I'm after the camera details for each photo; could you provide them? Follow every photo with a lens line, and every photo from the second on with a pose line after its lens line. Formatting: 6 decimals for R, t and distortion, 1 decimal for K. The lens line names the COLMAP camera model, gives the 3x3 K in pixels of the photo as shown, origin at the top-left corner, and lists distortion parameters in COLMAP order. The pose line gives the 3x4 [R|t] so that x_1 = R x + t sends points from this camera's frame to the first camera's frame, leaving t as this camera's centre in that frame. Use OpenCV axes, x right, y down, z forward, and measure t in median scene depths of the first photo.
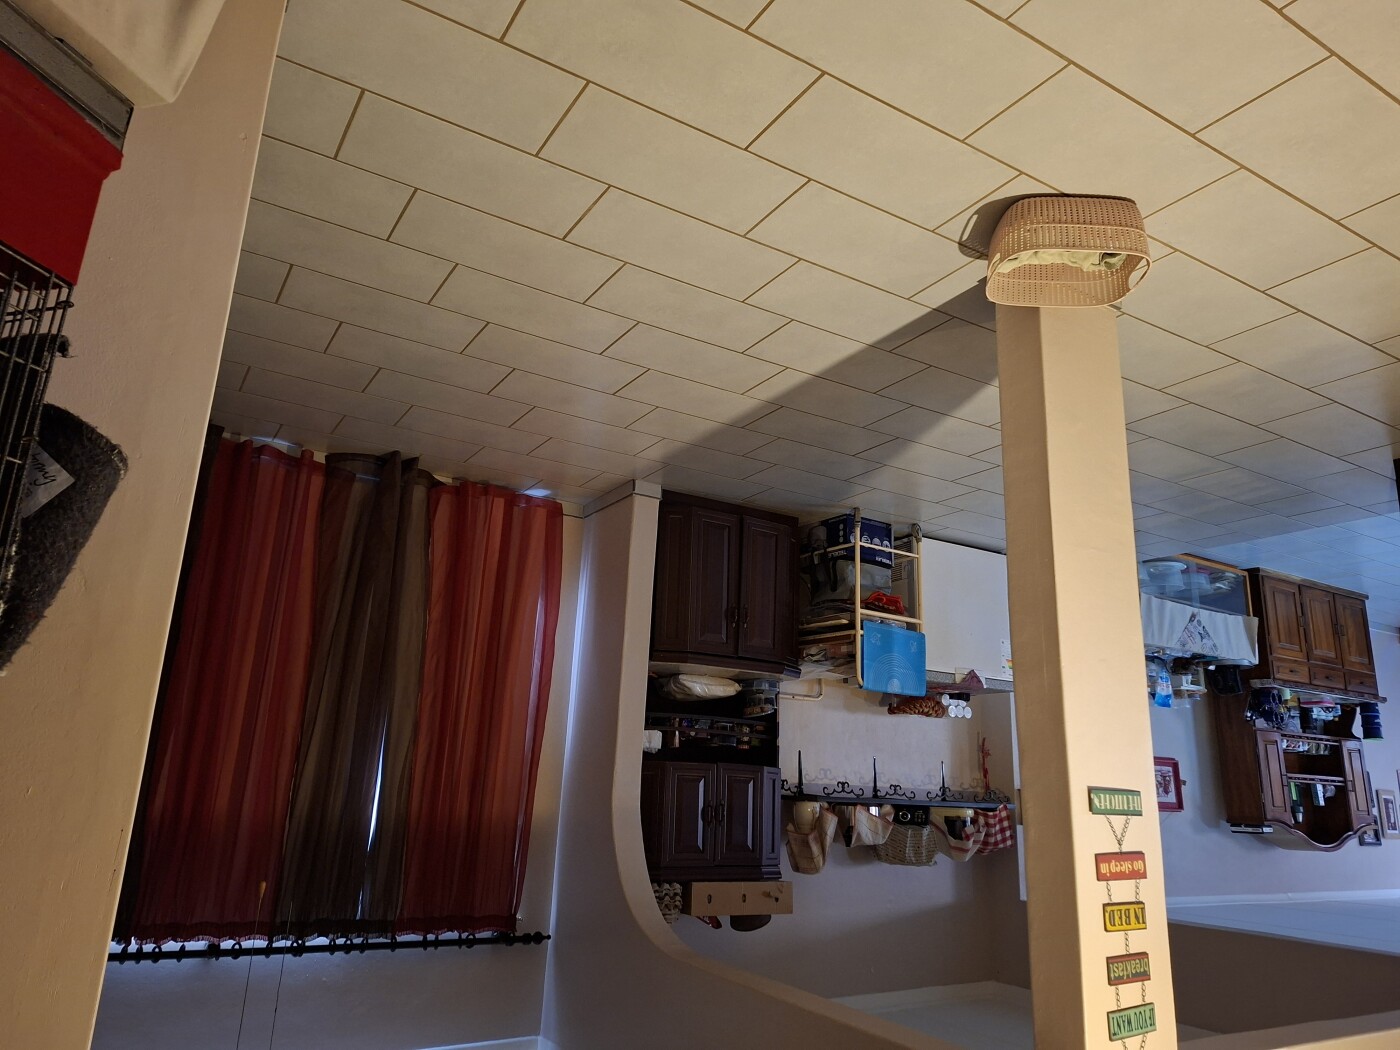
lens RADIAL K [[967.2, 0, 700.0], [0, 967.2, 525.0], [0, 0, 1]] dist [0.080816, -0.099879]
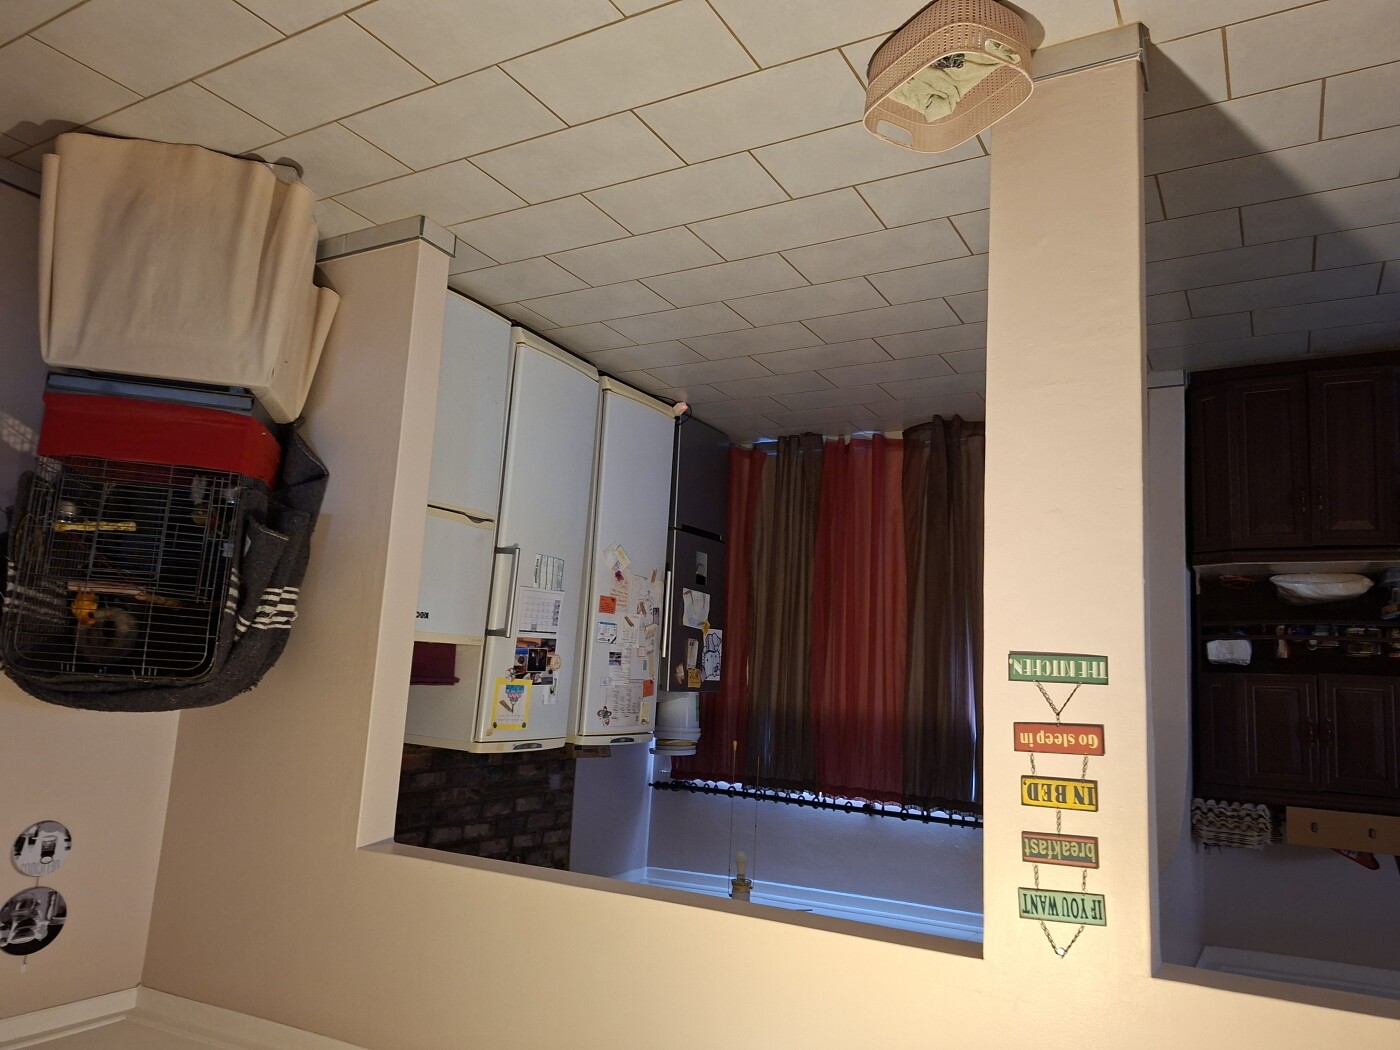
lens RADIAL K [[955.7, 0, 701.5], [0, 955.7, 553.2], [0, 0, 1]] dist [0.053608, -0.100454]
pose [[0.475218, -0.131057, -0.870053, 0.862957], [0.193316, 0.980234, -0.042066, 0.130695], [0.858368, -0.148205, 0.491161, 0.268566]]
